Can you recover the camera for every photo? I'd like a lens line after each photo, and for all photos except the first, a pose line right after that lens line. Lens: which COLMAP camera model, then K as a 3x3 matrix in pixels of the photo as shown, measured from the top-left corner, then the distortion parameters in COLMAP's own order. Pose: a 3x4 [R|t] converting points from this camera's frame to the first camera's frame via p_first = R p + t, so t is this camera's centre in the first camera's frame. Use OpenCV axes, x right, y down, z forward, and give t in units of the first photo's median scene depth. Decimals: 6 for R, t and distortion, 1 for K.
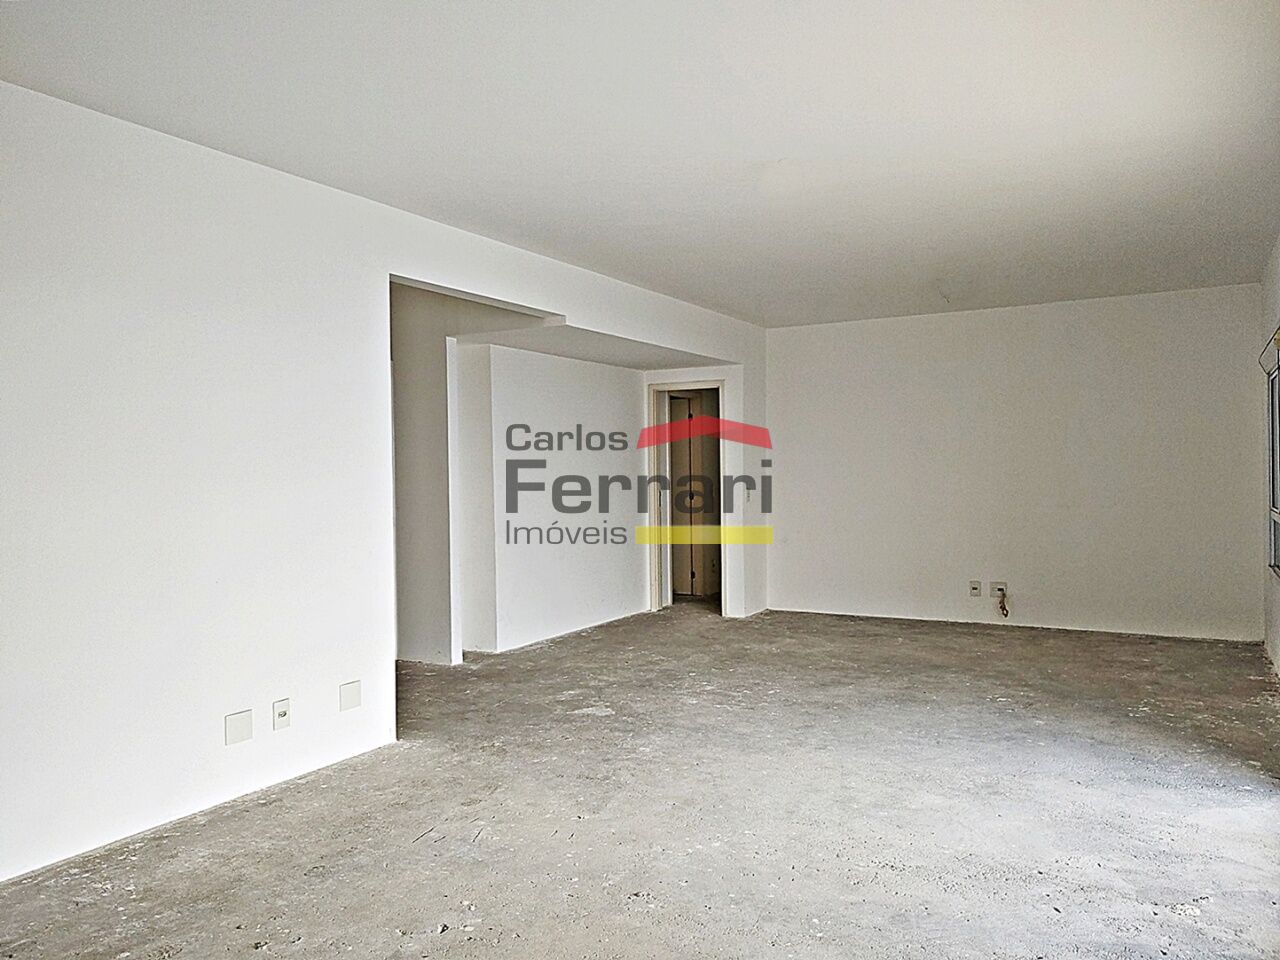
lens RADIAL K [[909.3, 0, 640.0], [0, 909.3, 480.0], [0, 0, 1]] dist [0.044212, -0.028379]
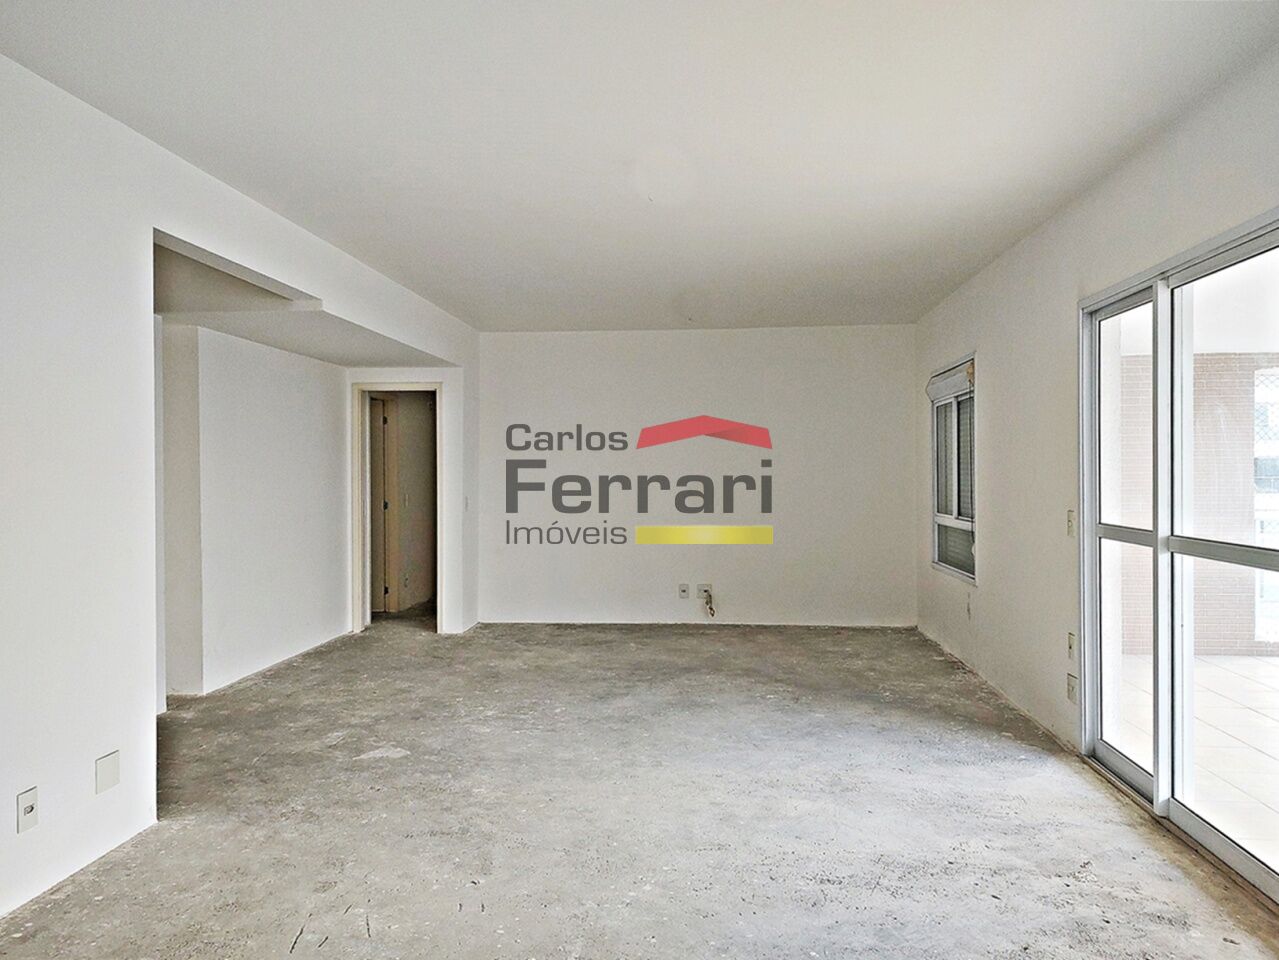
lens RADIAL K [[908.6, 0, 639.5], [0, 908.6, 480.0], [0, 0, 1]] dist [0.044212, -0.028379]
pose [[0.917489, 0.006212, 0.397712, -0.188801], [-0.003147, 0.999960, -0.008360, -0.002878], [-0.397748, 0.006419, 0.917472, 0.100269]]
